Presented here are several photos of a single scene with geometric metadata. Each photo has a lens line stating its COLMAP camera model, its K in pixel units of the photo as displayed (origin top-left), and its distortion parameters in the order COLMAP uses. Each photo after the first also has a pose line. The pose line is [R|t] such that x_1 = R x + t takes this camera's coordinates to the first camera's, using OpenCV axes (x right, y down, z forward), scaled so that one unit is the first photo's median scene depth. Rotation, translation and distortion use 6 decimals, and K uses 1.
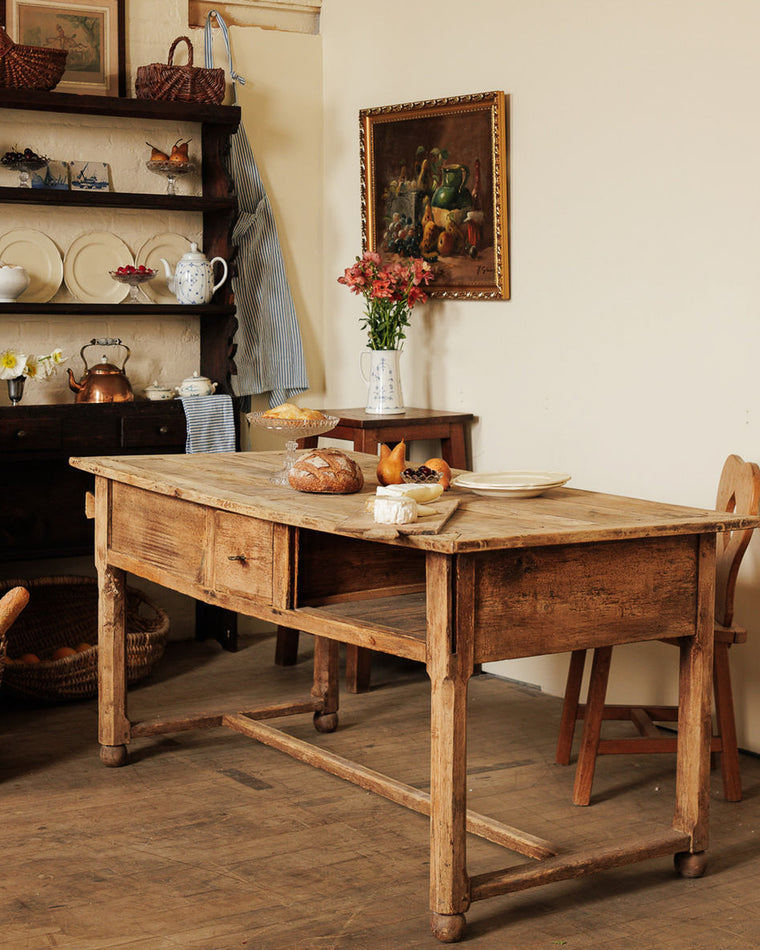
lens RADIAL K [[1808.6, 0, 459.1], [0, 1808.6, 475.4], [0, 0, 1]] dist [0.000477, 0.011504]
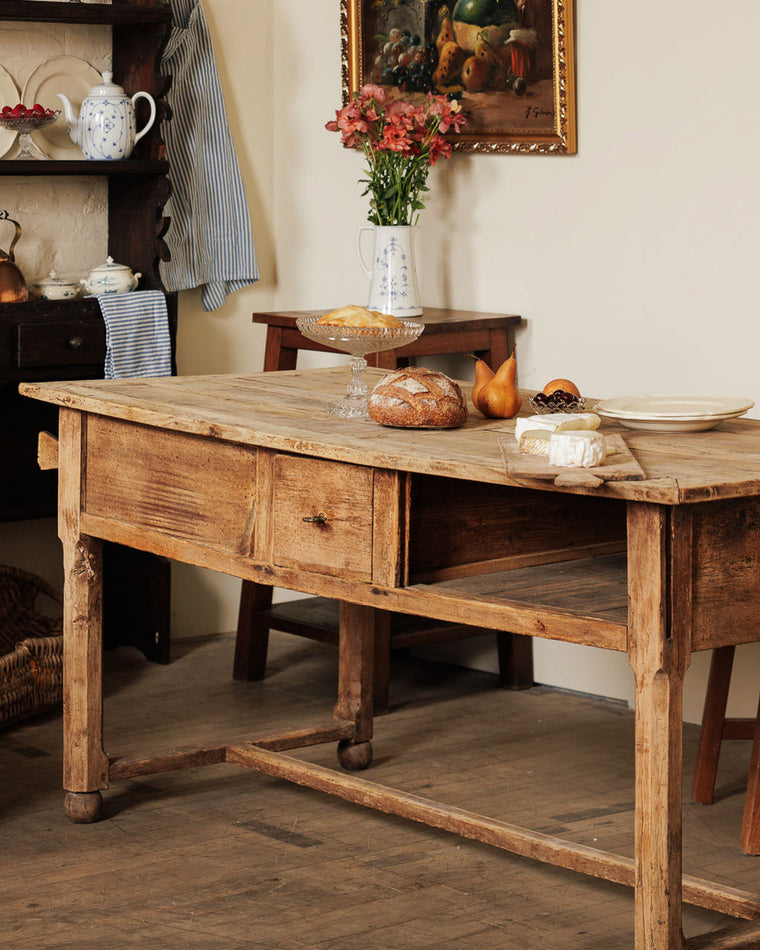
lens RADIAL K [[2897.4, 0, 513.0], [0, 2897.4, 310.4], [0, 0, 1]] dist [0.013134, 0.402328]
pose [[0.992909, -0.007808, 0.118622, -0.158220], [0.011659, 0.999426, -0.031800, -0.000157], [-0.118305, 0.032958, 0.992430, -0.146308]]
